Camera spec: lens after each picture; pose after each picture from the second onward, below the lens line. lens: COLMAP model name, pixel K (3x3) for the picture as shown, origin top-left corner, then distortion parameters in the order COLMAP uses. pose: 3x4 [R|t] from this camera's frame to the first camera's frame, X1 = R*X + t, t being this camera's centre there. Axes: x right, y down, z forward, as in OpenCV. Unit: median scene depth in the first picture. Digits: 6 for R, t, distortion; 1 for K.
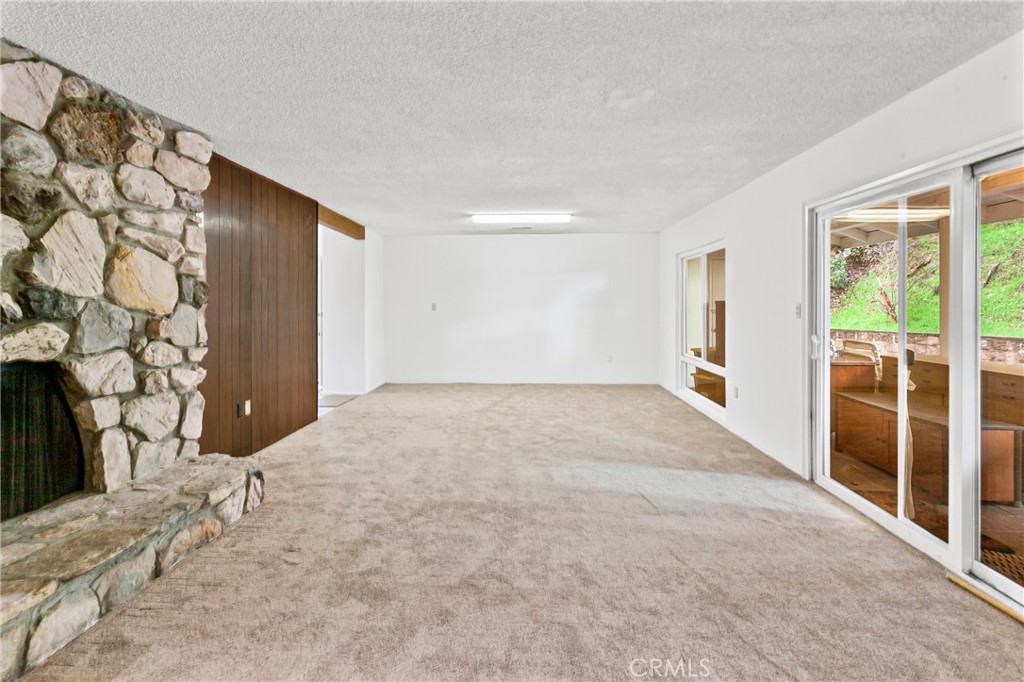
lens RADIAL K [[474.5, 0, 506.8], [0, 474.5, 304.0], [0, 0, 1]] dist [0.000178, -0.000404]
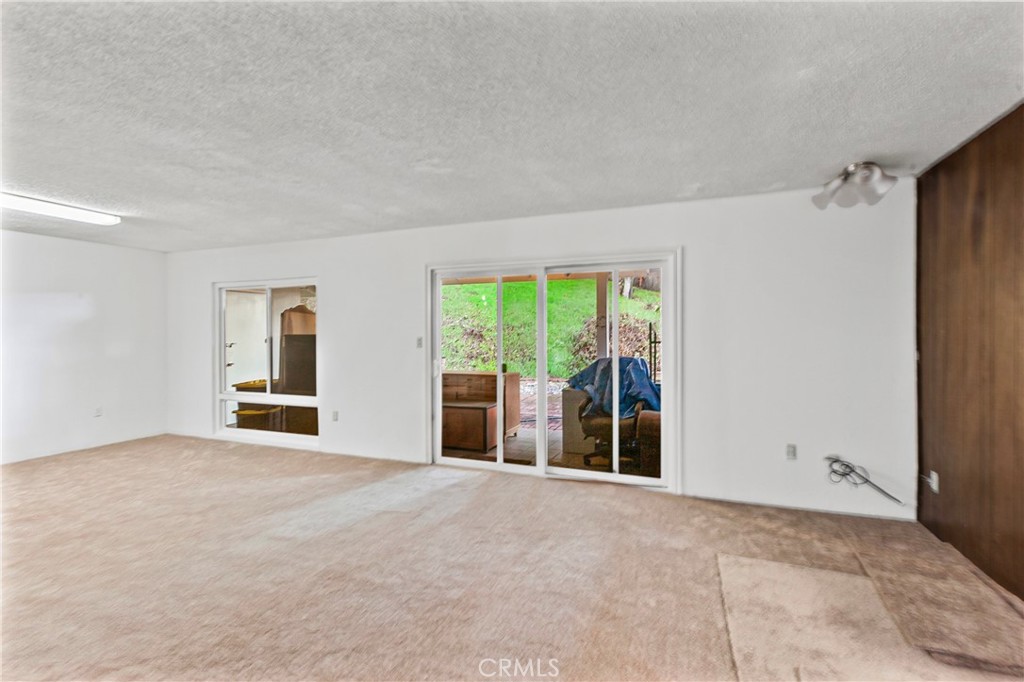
lens RADIAL K [[474.5, 0, 509.6], [0, 474.5, 331.5], [0, 0, 1]] dist [0.000178, -0.000404]
pose [[0.320874, 0.002596, 0.947118, -0.615227], [0.004059, 0.999983, -0.004116, -0.010547], [-0.947113, 0.005165, 0.320858, 0.332795]]
